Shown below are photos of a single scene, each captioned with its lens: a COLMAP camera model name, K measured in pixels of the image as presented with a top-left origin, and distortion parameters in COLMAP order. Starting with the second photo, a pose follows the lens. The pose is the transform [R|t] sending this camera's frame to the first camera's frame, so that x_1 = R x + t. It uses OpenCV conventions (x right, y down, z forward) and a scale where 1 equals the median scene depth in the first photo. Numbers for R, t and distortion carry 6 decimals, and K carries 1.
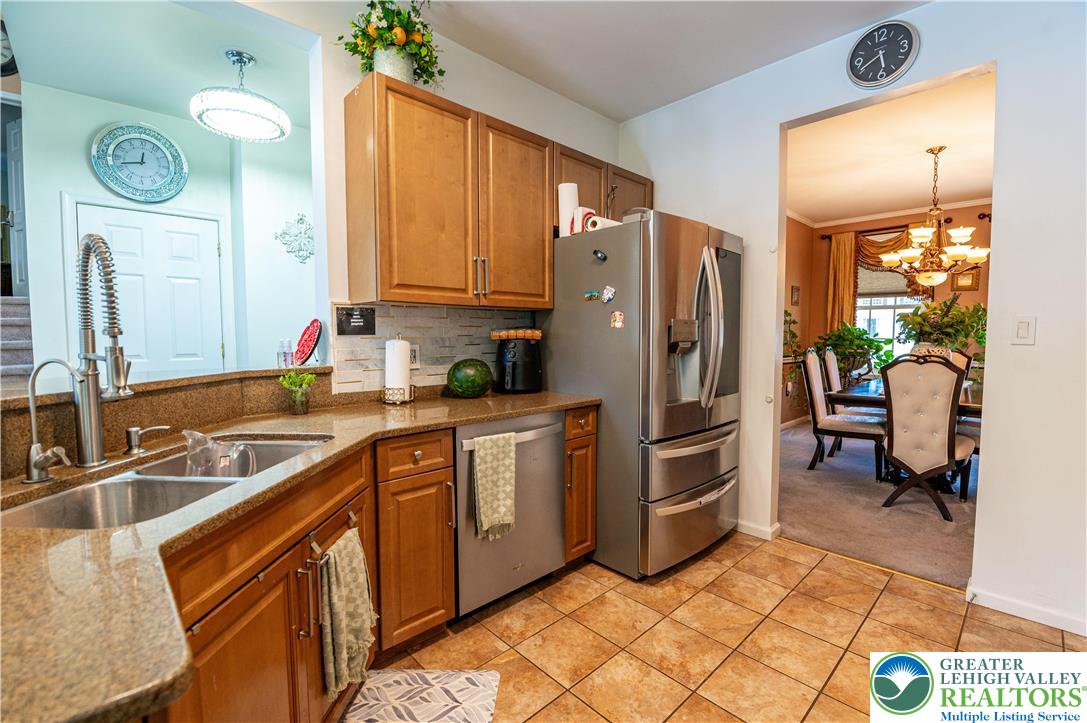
lens RADIAL K [[473.9, 0, 554.9], [0, 473.9, 362.9], [0, 0, 1]] dist [0.001385, -0.011994]
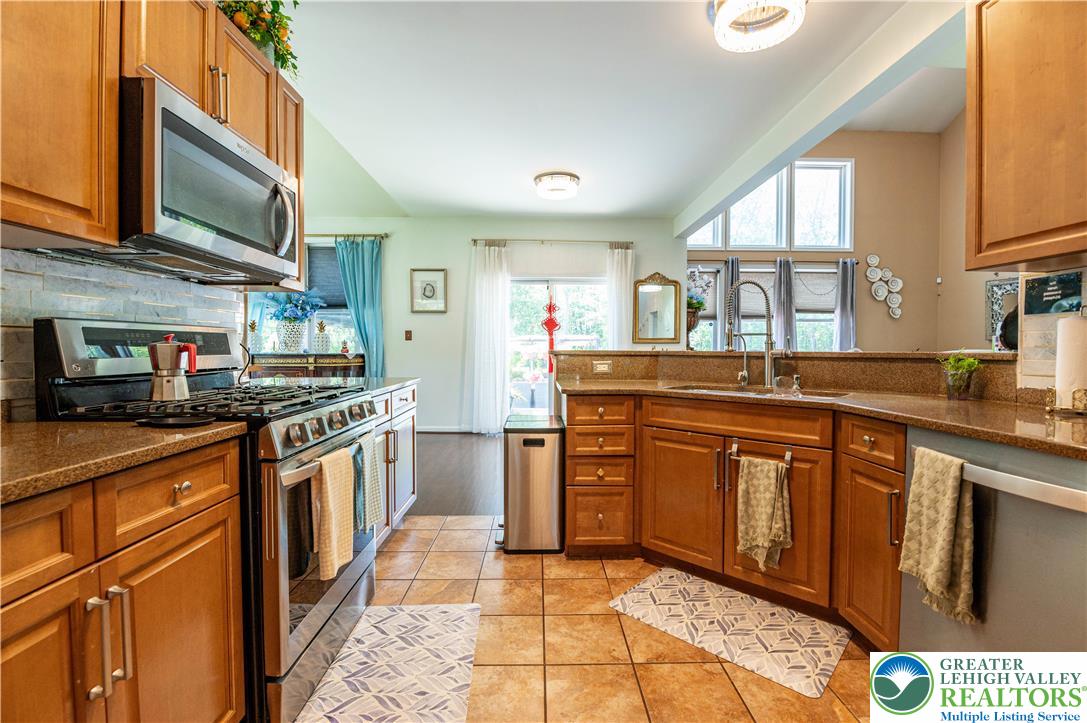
lens RADIAL K [[473.7, 0, 548.8], [0, 473.7, 360.2], [0, 0, 1]] dist [0.000053, -0.010887]
pose [[-0.678266, 0.016017, -0.734642, 0.598313], [-0.049185, 0.996531, 0.067137, 0.003791], [0.733168, 0.081671, -0.675125, 0.842872]]
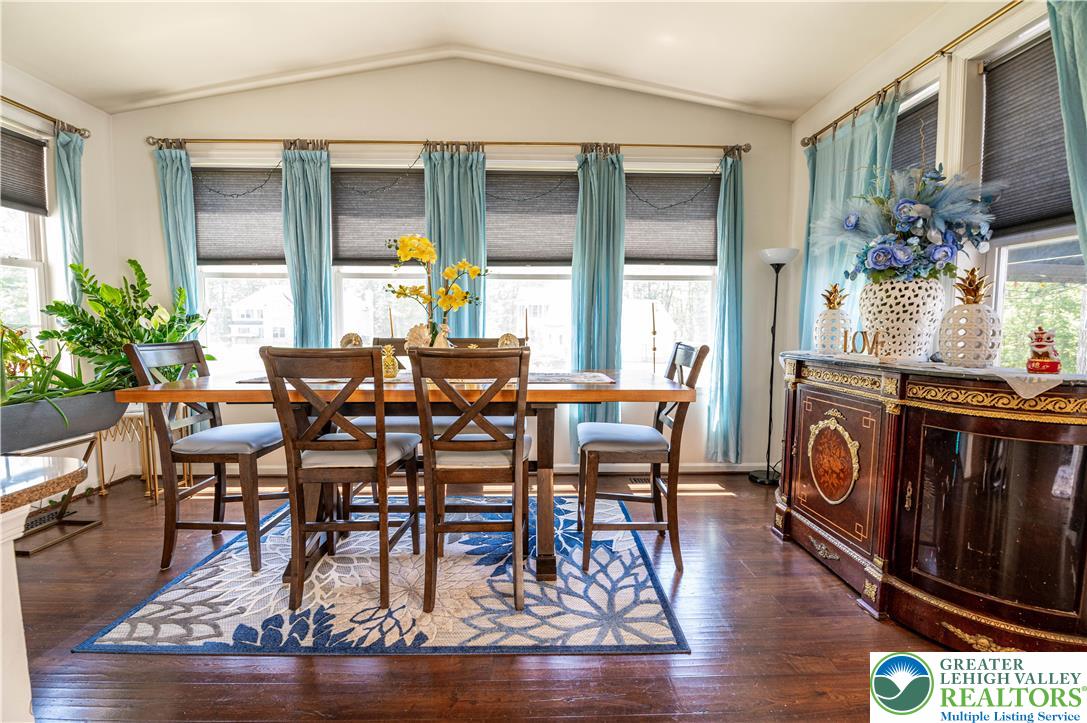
lens RADIAL K [[475.2, 0, 549.1], [0, 475.2, 362.1], [0, 0, 1]] dist [0.001163, -0.011183]
pose [[-0.740425, -0.055702, 0.669826, -0.415196], [0.038414, 0.991424, 0.124909, 0.053256], [-0.671040, 0.118217, -0.731936, -0.580274]]
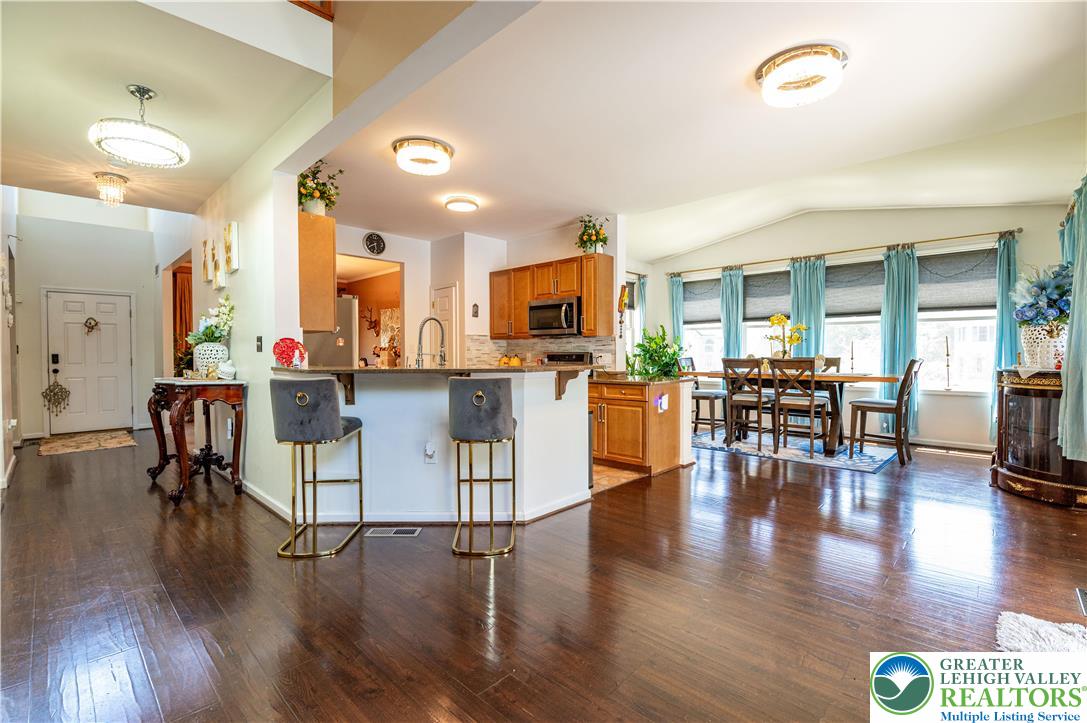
lens RADIAL K [[475.2, 0, 549.1], [0, 475.2, 362.1], [0, 0, 1]] dist [0.001163, -0.011183]
pose [[-0.041977, -0.021562, 0.998886, -1.969398], [0.067004, 0.997456, 0.024347, 0.007945], [-0.996869, 0.067951, -0.040425, 0.160594]]
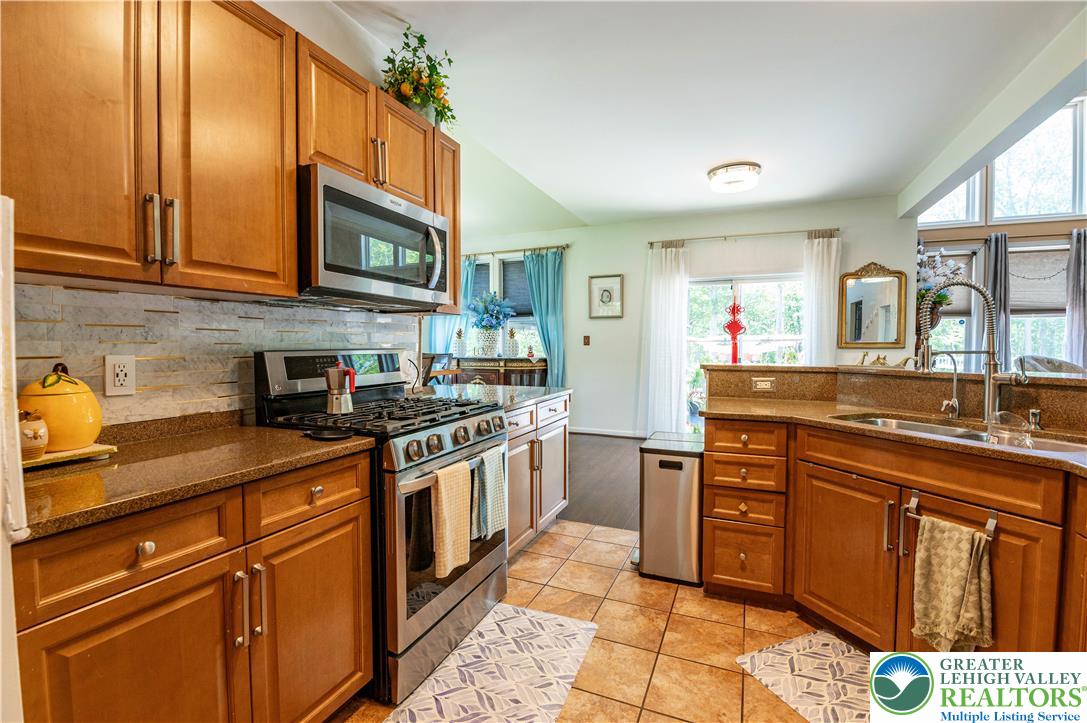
lens RADIAL K [[475.2, 0, 549.1], [0, 475.2, 362.1], [0, 0, 1]] dist [0.001163, -0.011183]
pose [[-0.919818, 0.012447, -0.392147, 0.471847], [-0.026585, 0.995222, 0.093948, -0.045096], [0.391443, 0.096840, -0.915093, 0.916242]]
